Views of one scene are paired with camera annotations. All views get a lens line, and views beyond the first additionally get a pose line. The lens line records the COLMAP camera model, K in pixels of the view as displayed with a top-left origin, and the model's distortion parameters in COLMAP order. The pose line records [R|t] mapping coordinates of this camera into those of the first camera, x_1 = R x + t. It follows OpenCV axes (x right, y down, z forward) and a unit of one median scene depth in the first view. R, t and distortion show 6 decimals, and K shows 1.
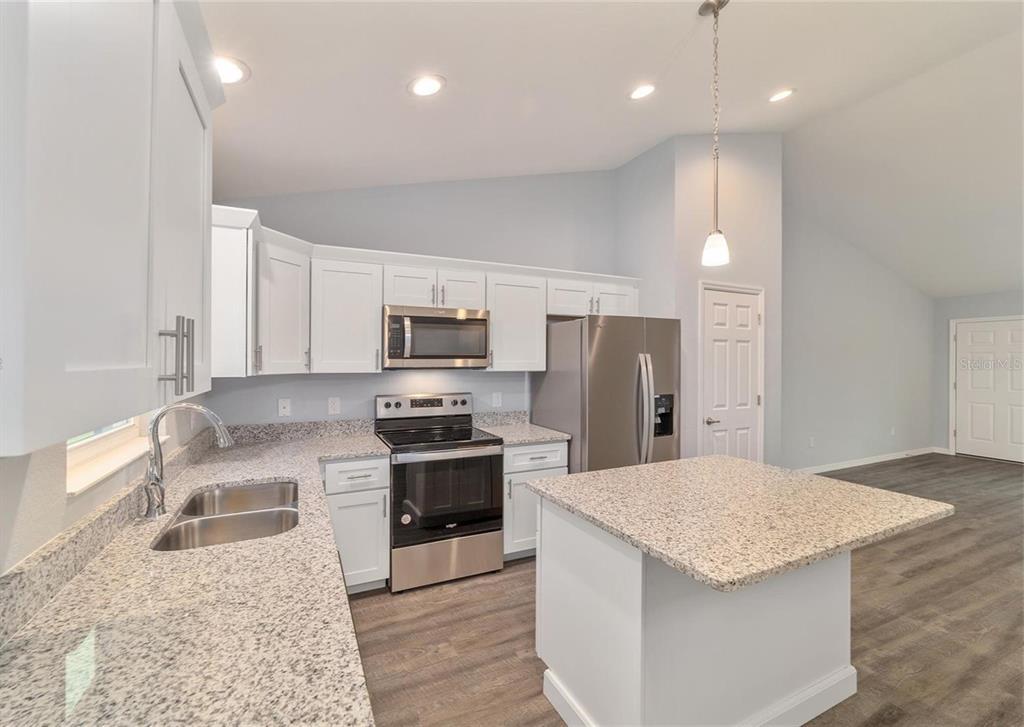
lens RADIAL K [[413.0, 0, 511.4], [0, 413.0, 365.3], [0, 0, 1]] dist [0.009574, 0.000663]
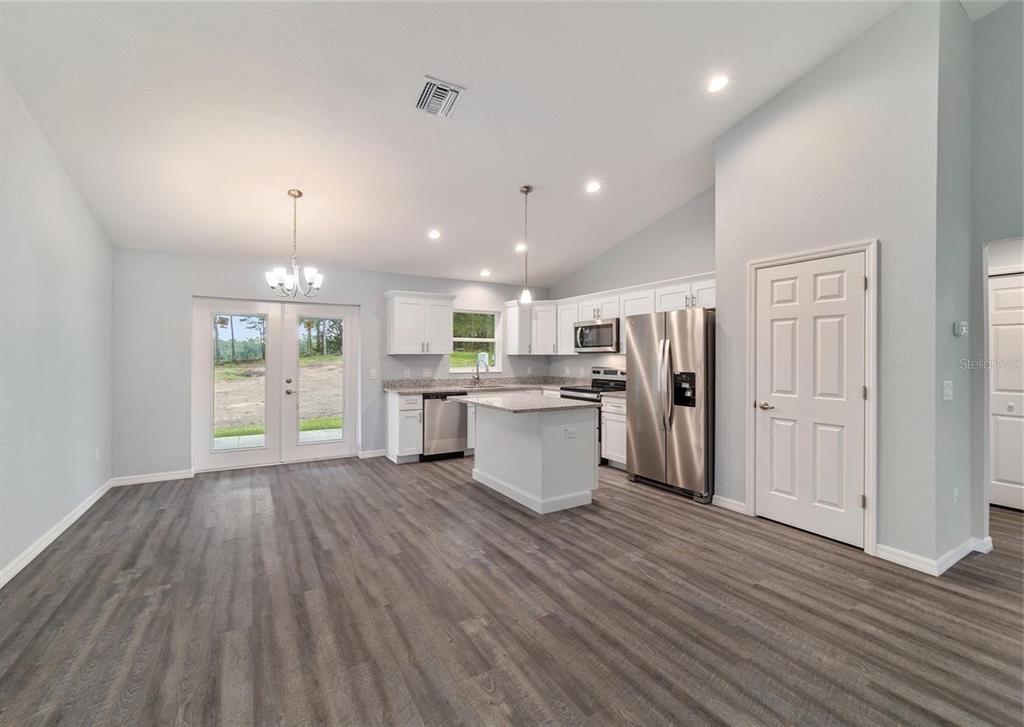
lens RADIAL K [[442.3, 0, 511.4], [0, 442.3, 358.4], [0, 0, 1]] dist [0.000868, 0.000107]
pose [[0.121098, 0.002229, -0.992638, 1.755570], [-0.002065, 0.999996, 0.001994, 0.030269], [0.992638, 0.001808, 0.121102, 0.373061]]
